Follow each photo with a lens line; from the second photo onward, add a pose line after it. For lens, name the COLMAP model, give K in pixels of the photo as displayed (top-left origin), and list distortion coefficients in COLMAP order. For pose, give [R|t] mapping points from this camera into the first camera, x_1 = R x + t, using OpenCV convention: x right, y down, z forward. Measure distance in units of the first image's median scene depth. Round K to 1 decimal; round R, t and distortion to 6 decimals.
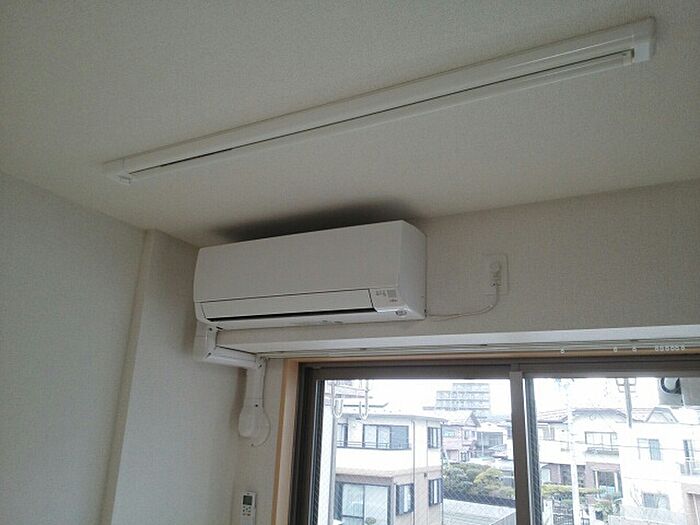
lens RADIAL K [[555.7, 0, 350.8], [0, 555.7, 261.1], [0, 0, 1]] dist [0.002731, -0.018779]
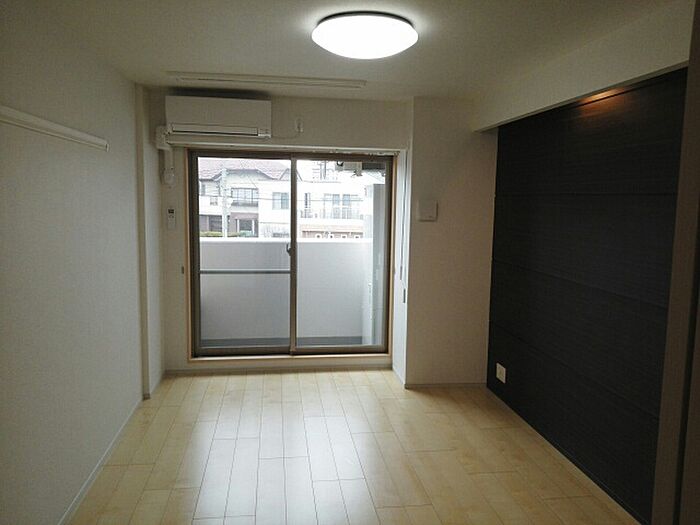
lens RADIAL K [[555.7, 0, 347.7], [0, 555.7, 270.2], [0, 0, 1]] dist [0.002731, -0.018779]
pose [[0.821260, -0.101844, 0.561391, -1.360094], [-0.146904, 0.913021, 0.380541, -0.466076], [-0.551318, -0.394994, 0.734866, -1.718545]]
